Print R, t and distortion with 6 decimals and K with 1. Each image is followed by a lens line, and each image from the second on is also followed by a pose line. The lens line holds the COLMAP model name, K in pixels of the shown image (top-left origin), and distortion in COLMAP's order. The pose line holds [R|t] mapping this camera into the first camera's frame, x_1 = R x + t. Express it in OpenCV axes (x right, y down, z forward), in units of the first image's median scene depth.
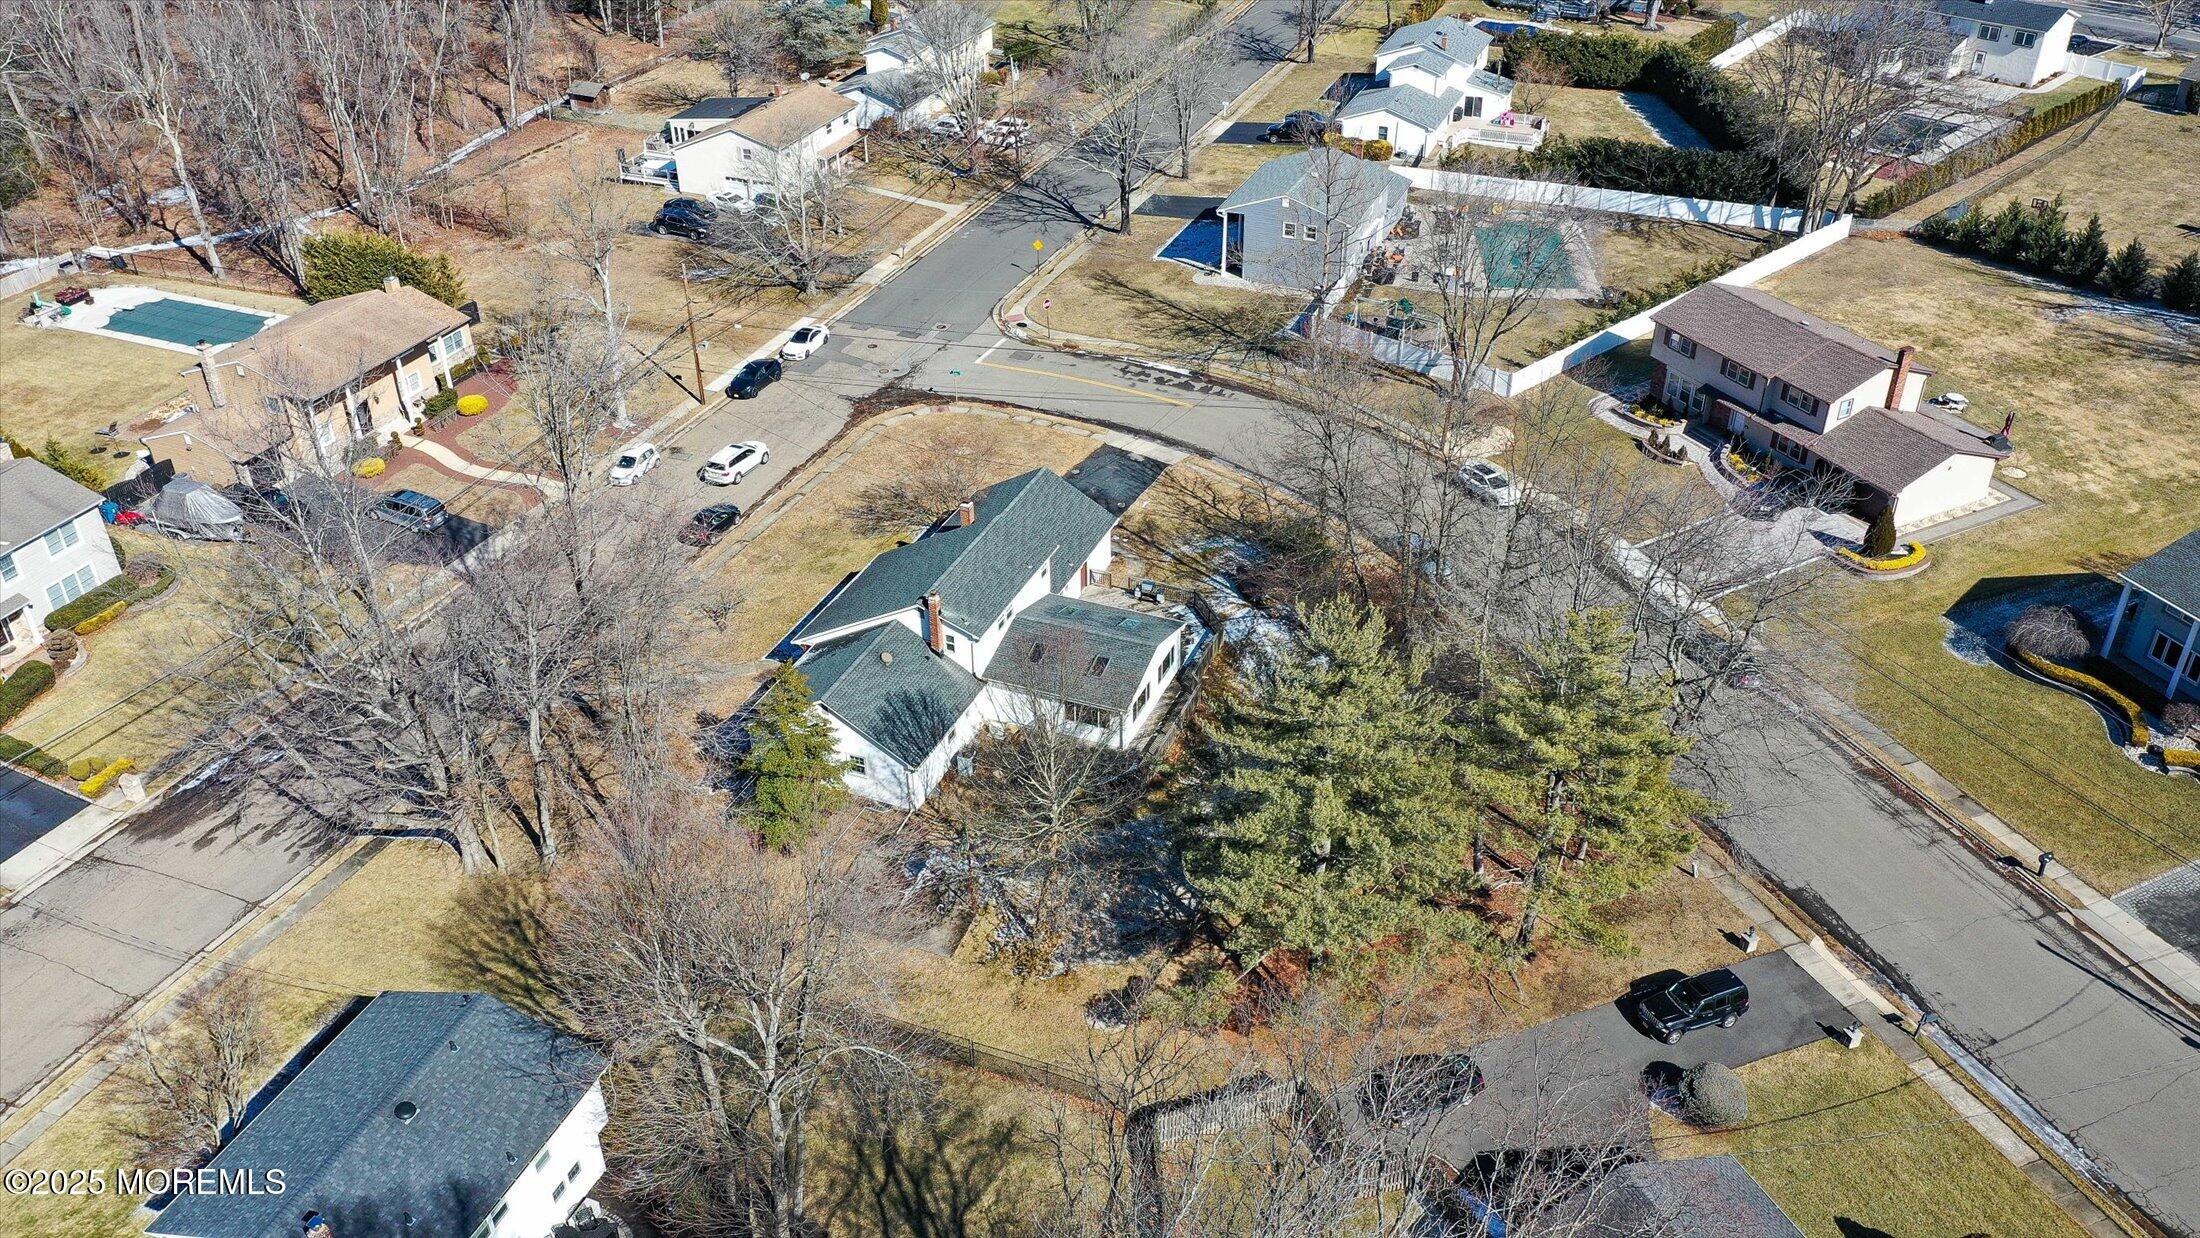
lens RADIAL K [[1752.8, 0, 1104.2], [0, 1752.8, 615.7], [0, 0, 1]] dist [0.014260, 0.001186]
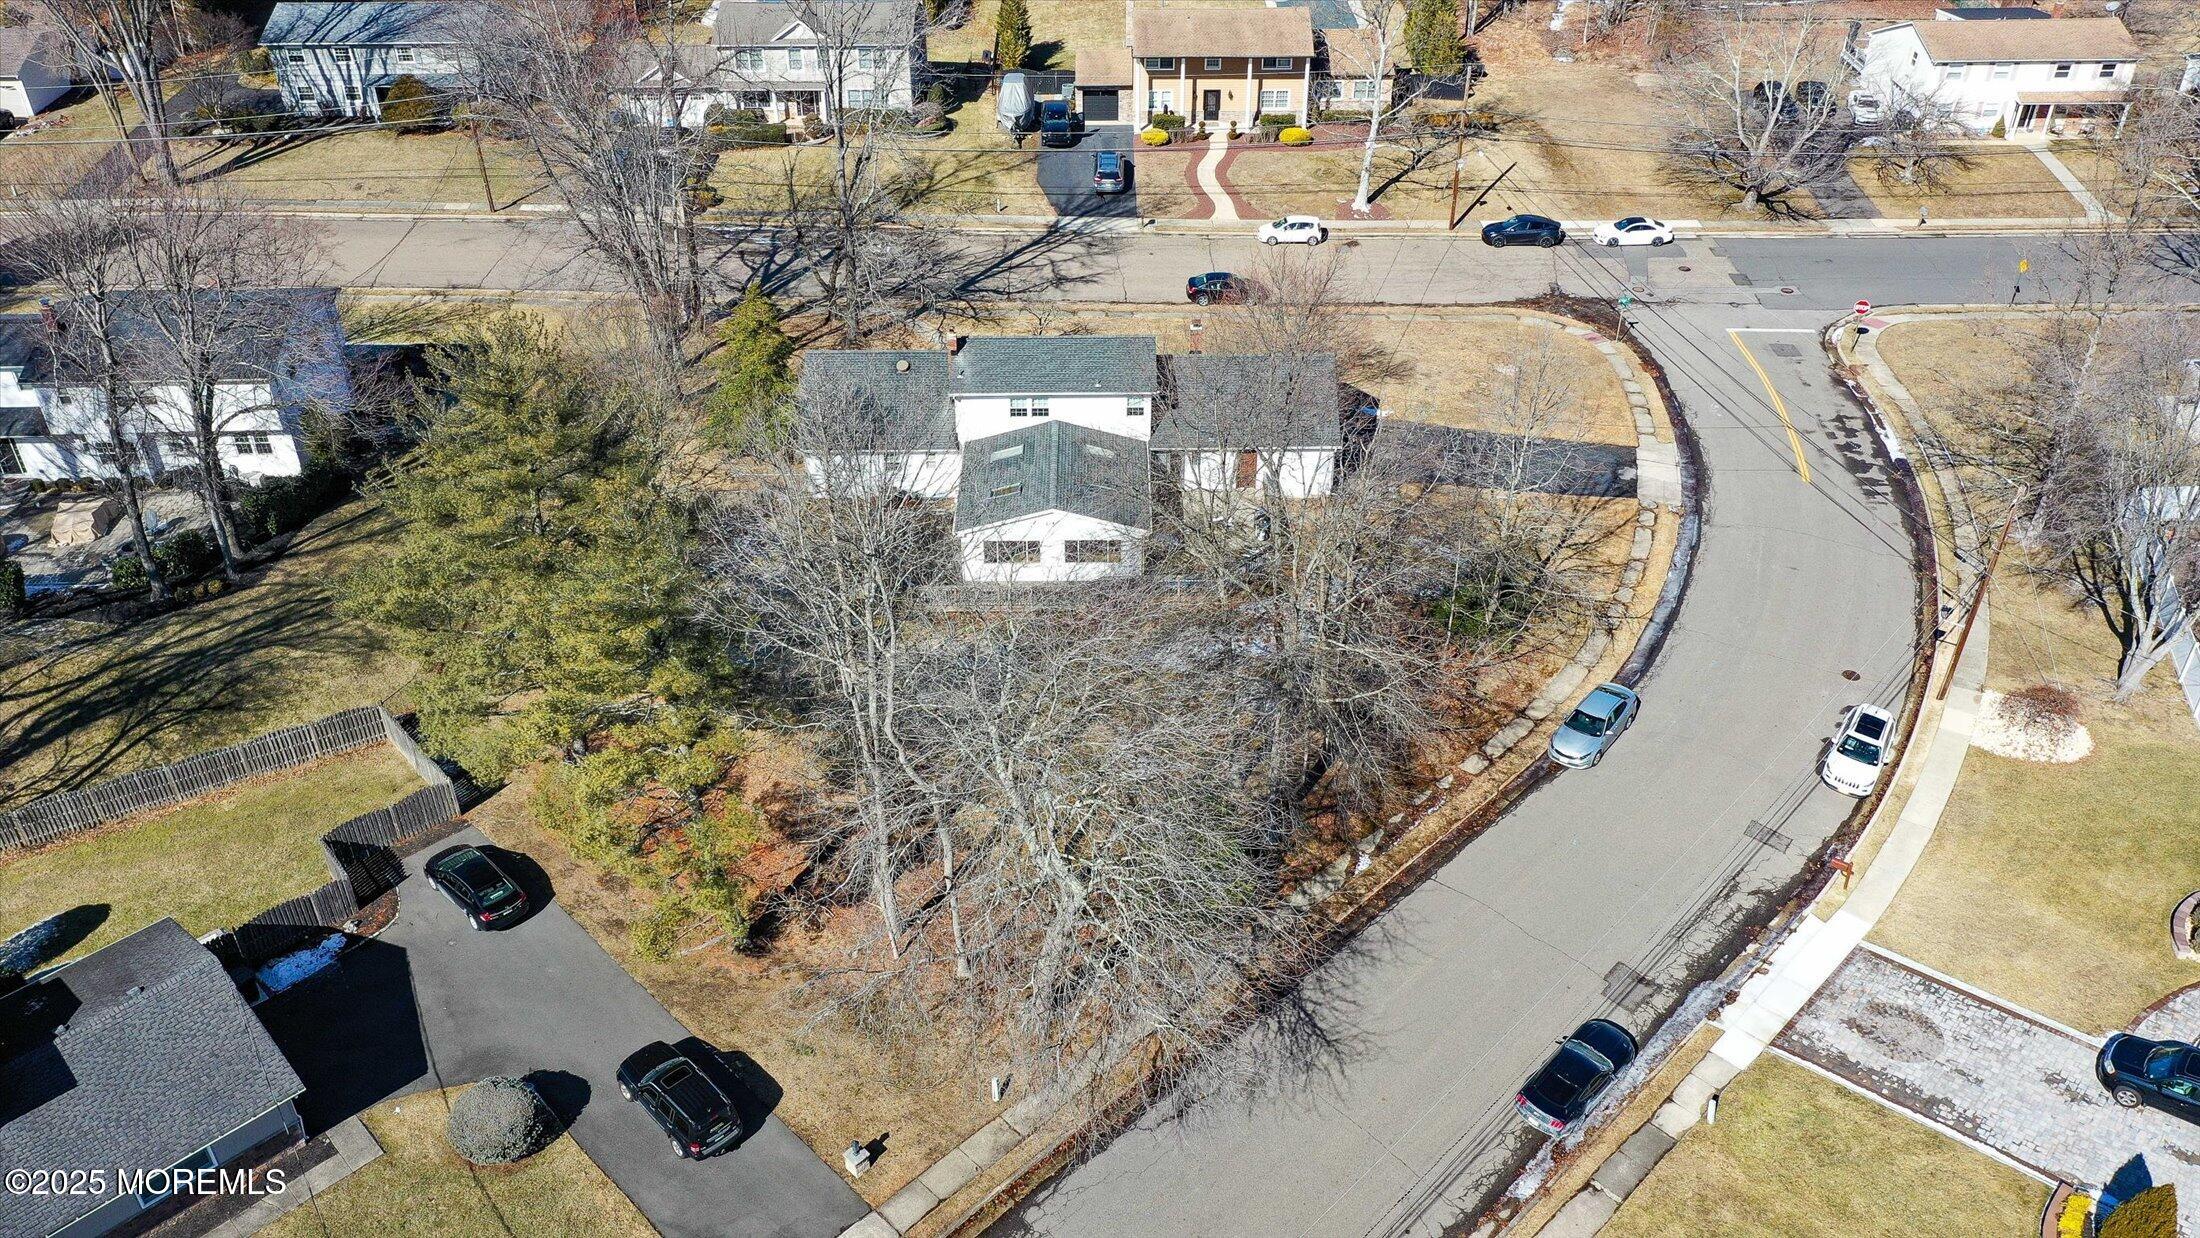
lens RADIAL K [[1752.8, 0, 1093.2], [0, 1752.8, 618.9], [0, 0, 1]] dist [0.014260, 0.001186]
pose [[0.376965, 0.533461, -0.757177, 0.536379], [-0.498577, 0.805814, 0.319508, -0.167207], [0.780589, 0.257068, 0.569735, 0.413137]]
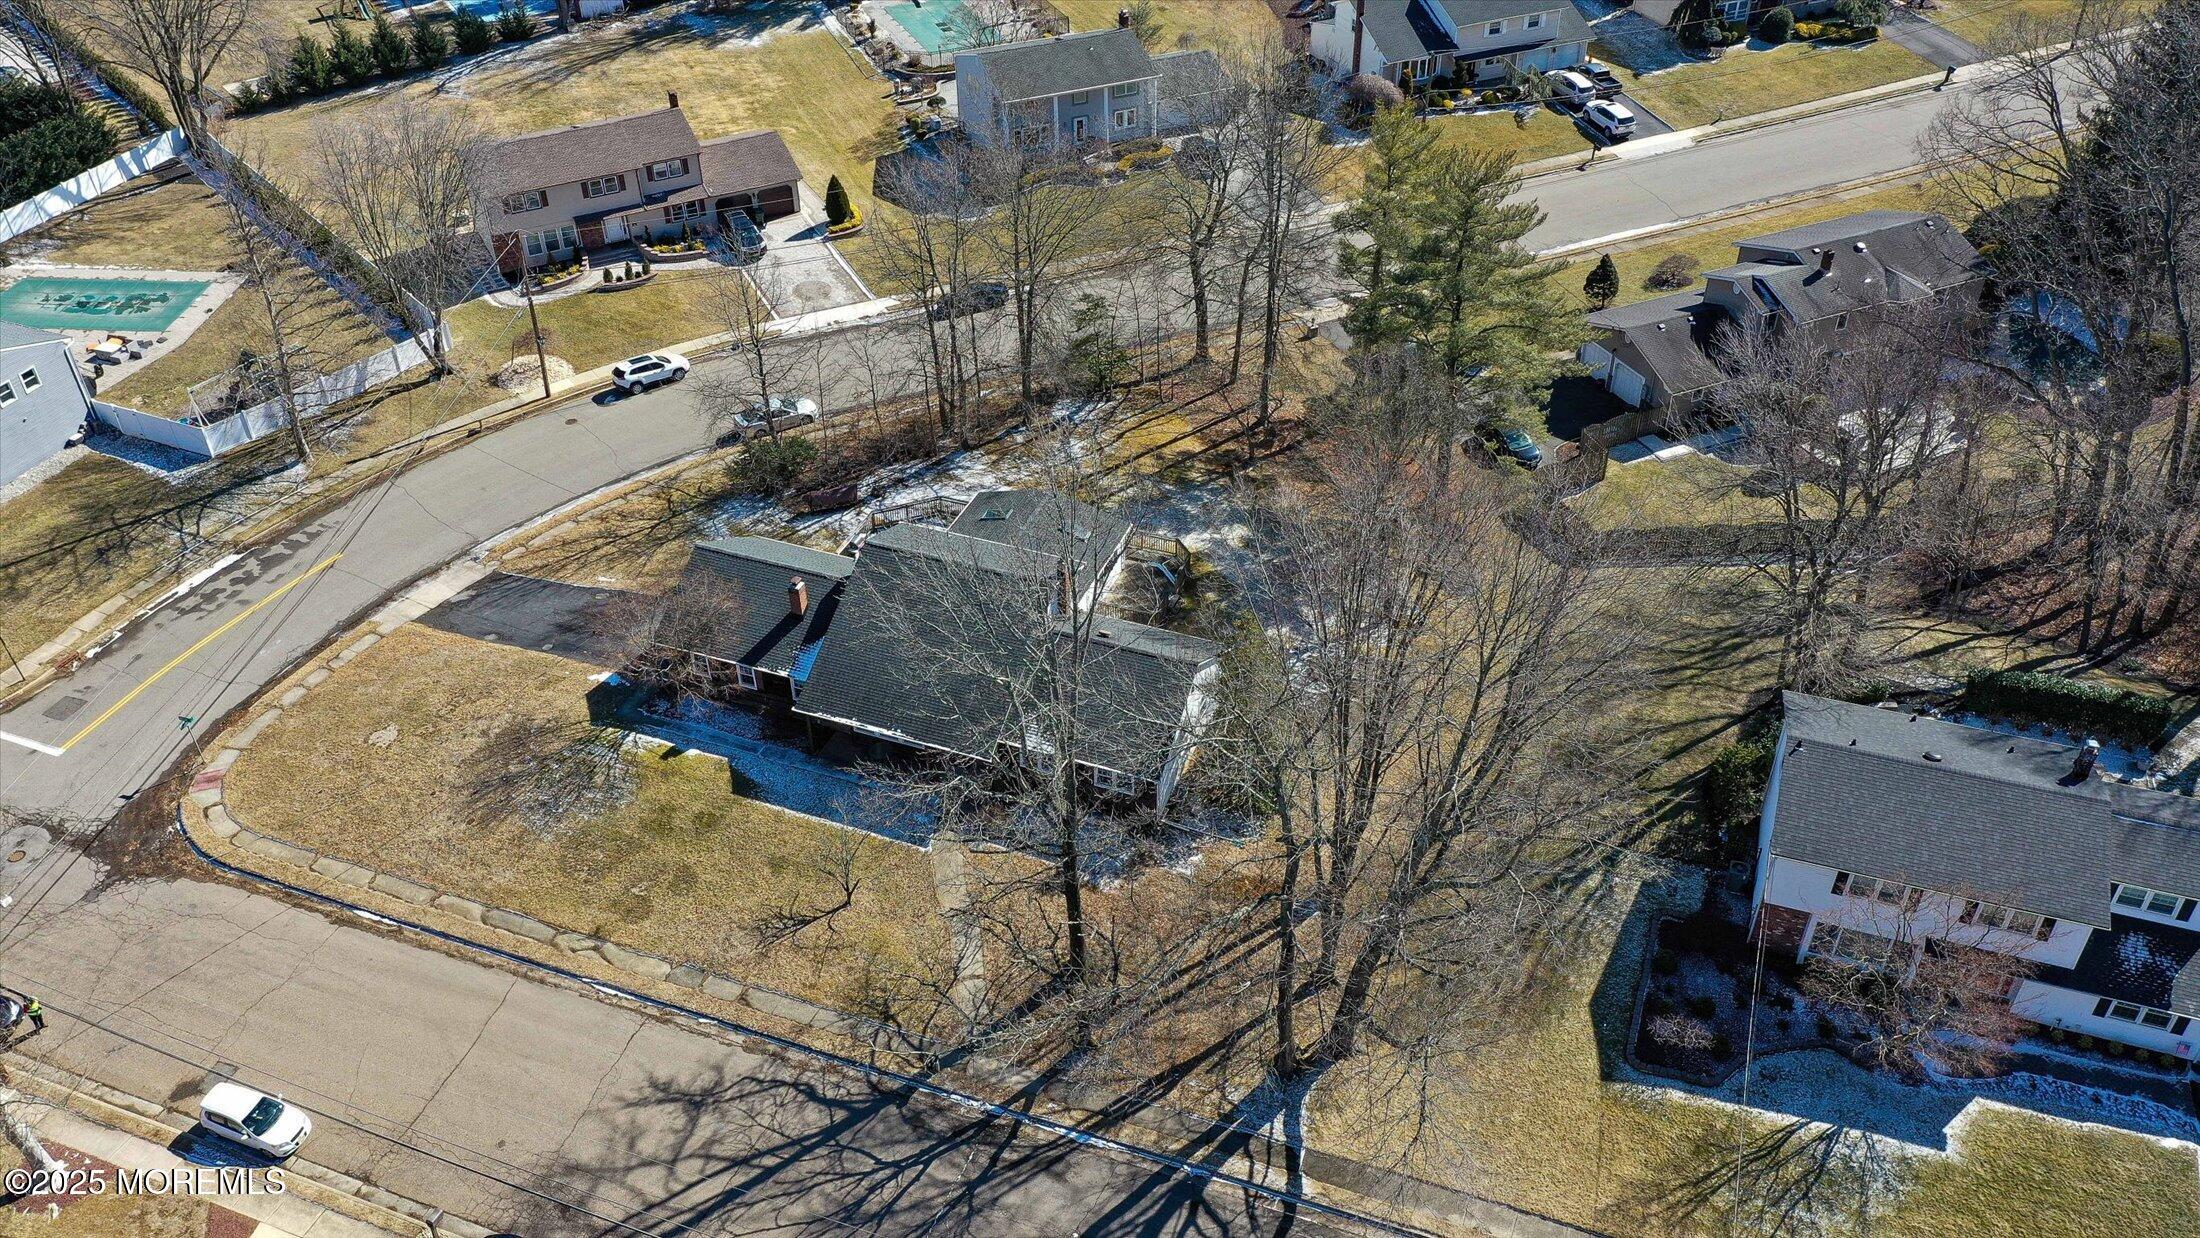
lens RADIAL K [[1752.8, 0, 1103.2], [0, 1752.8, 587.2], [0, 0, 1]] dist [0.014260, 0.001186]
pose [[-0.016449, -0.584958, 0.810897, -0.621583], [0.552083, 0.670855, 0.495135, -0.324629], [-0.833627, 0.455826, 0.311910, 0.520352]]
